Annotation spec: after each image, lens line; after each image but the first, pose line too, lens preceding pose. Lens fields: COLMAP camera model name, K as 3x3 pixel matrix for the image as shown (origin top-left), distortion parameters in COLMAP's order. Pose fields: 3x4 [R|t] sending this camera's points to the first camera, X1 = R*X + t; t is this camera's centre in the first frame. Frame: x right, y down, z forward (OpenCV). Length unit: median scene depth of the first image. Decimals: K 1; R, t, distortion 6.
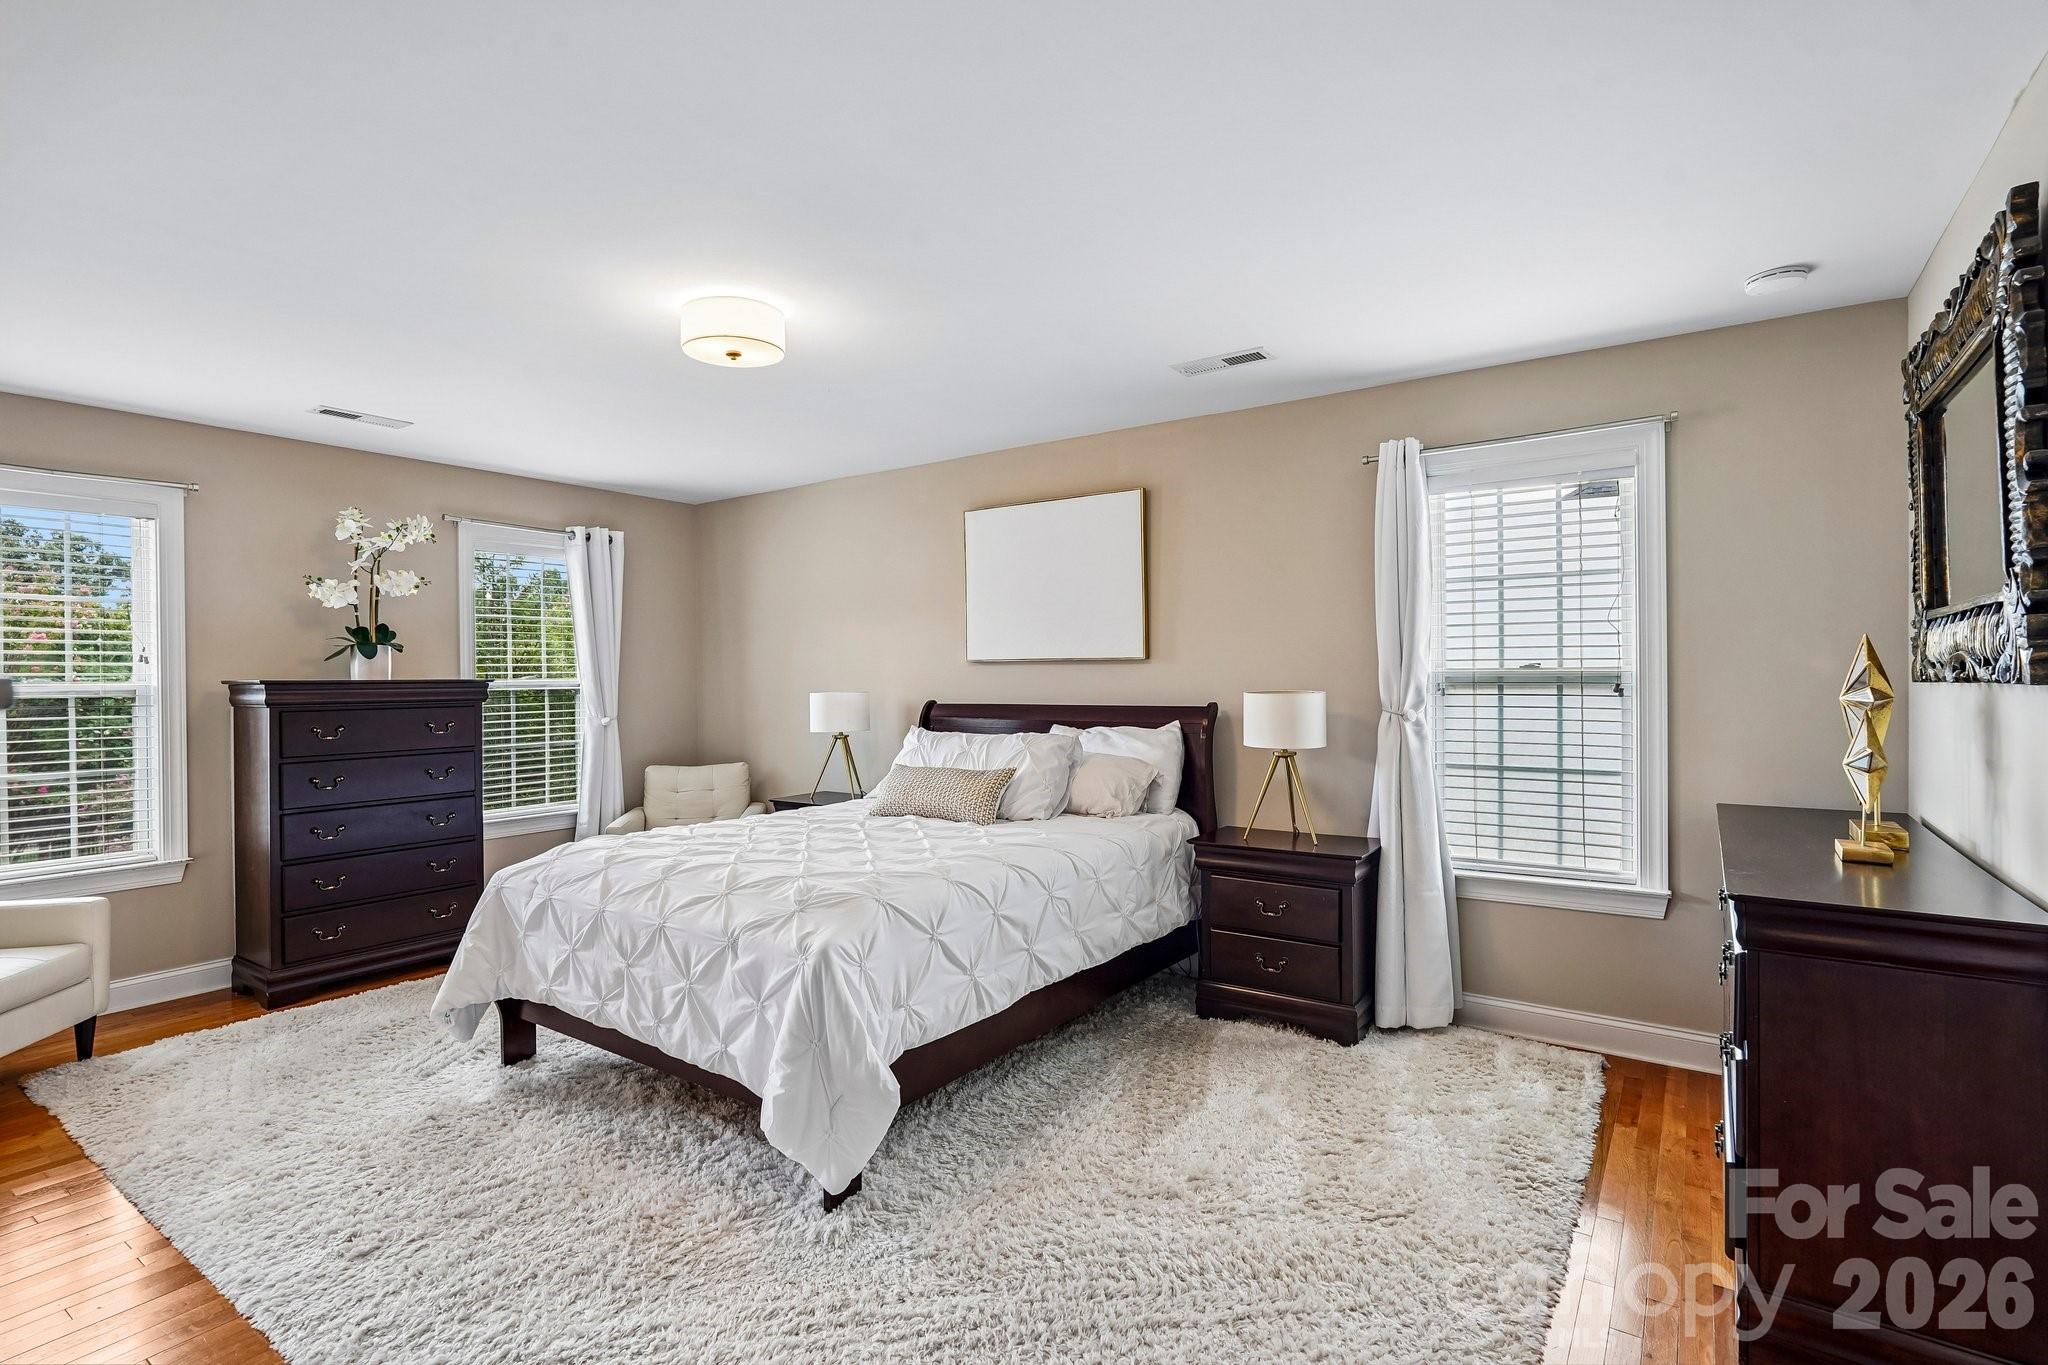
lens RADIAL K [[989.5, 0, 1017.8], [0, 989.5, 678.4], [0, 0, 1]] dist [-0.002240, 0.000825]
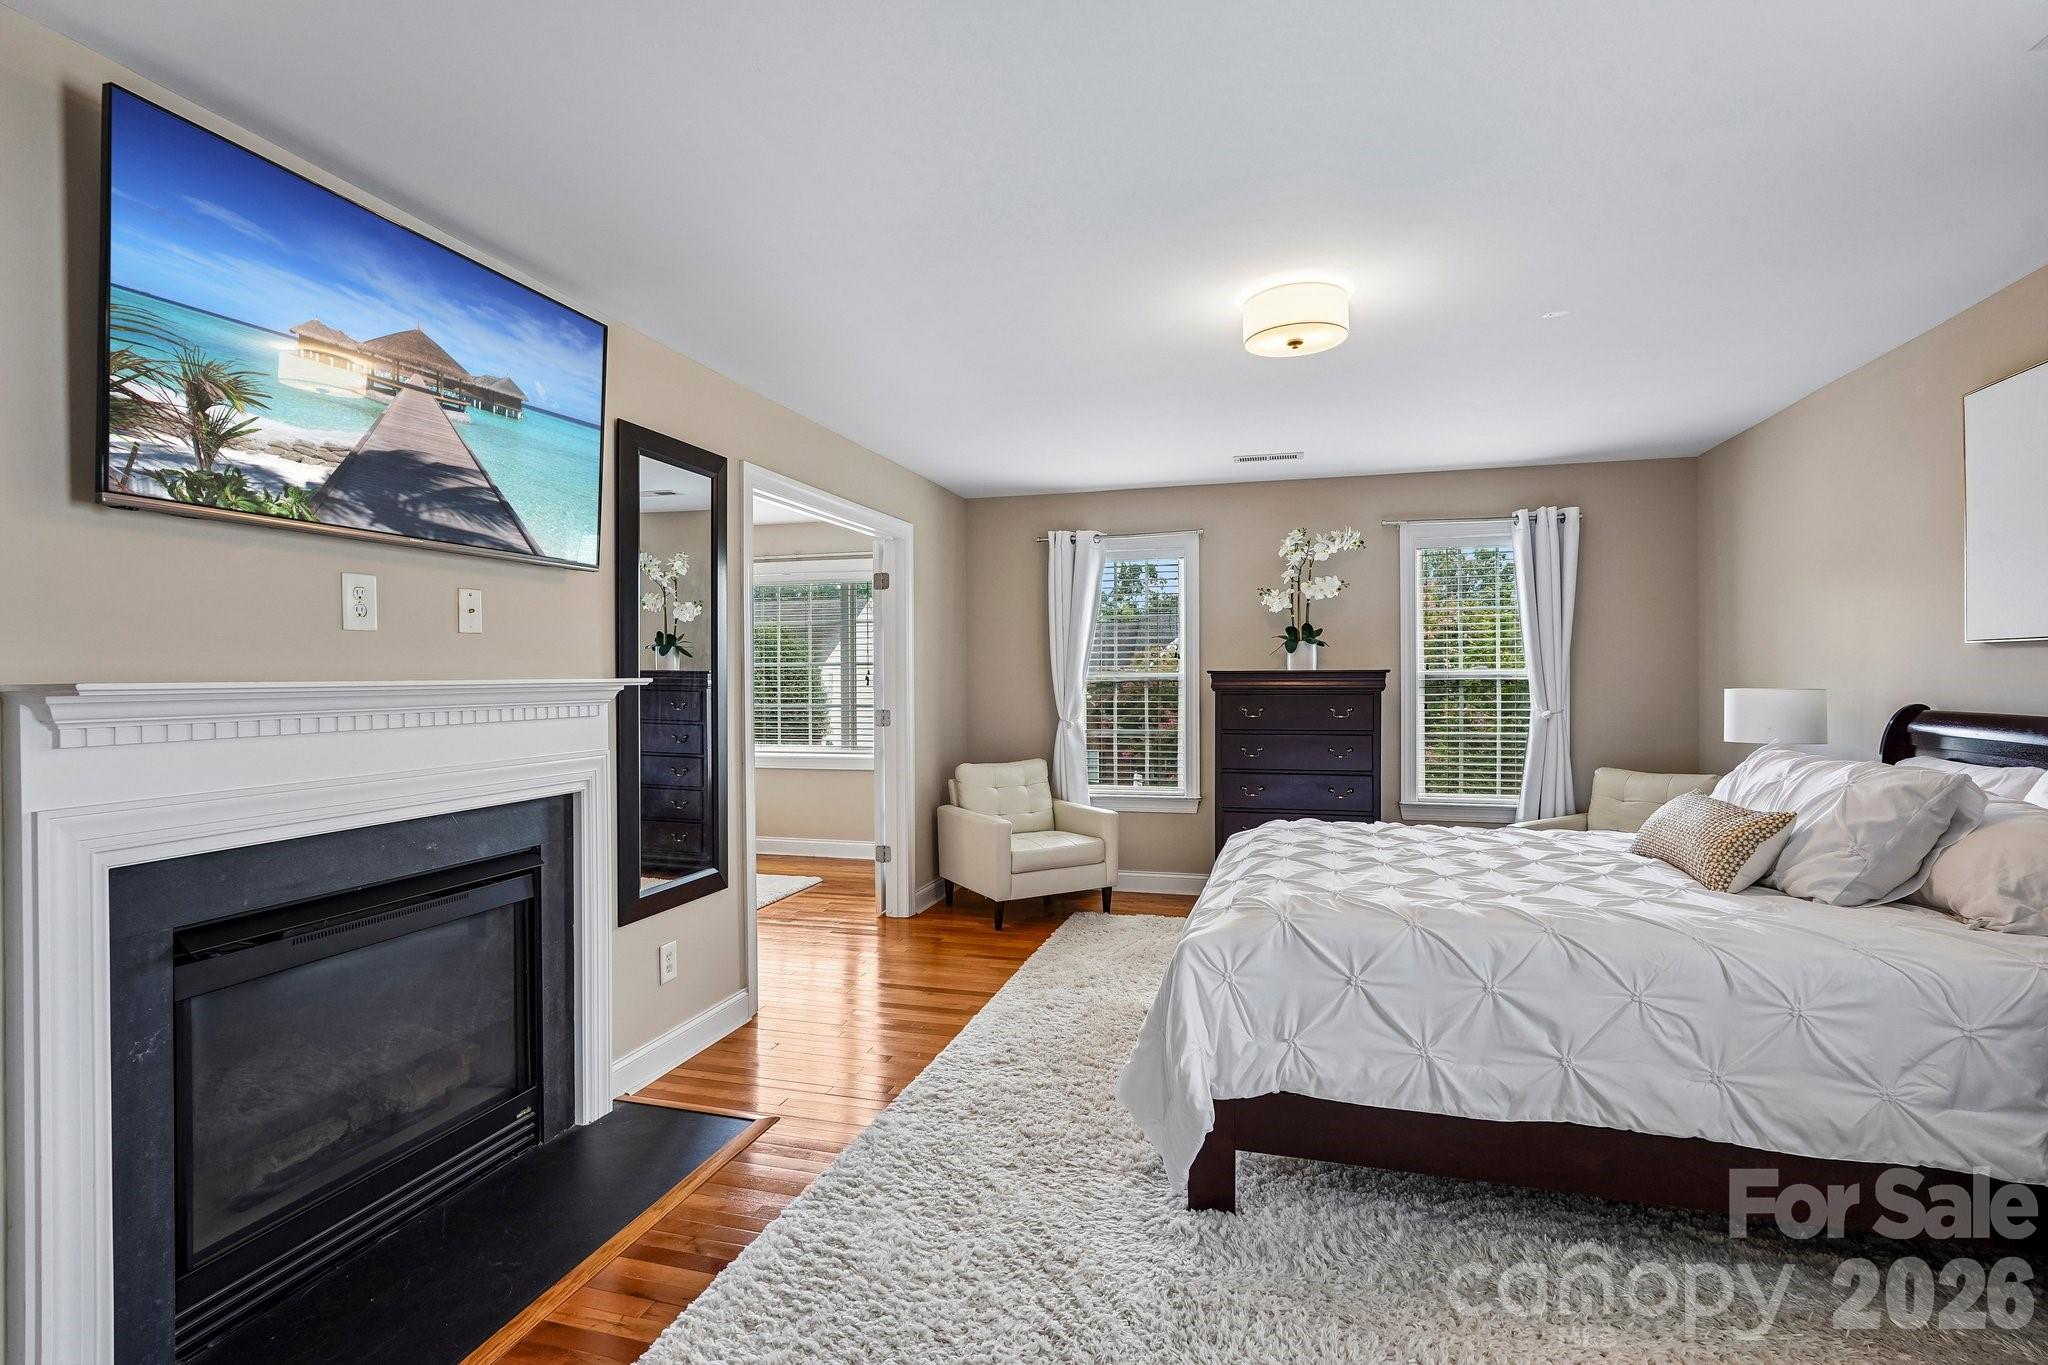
lens RADIAL K [[989.5, 0, 1020.4], [0, 989.5, 679.5], [0, 0, 1]] dist [-0.002240, 0.000825]
pose [[0.324245, 0.011276, -0.945906, 0.409747], [0.003323, 0.999909, 0.013059, -0.004597], [0.945967, -0.007377, 0.324178, 0.308230]]
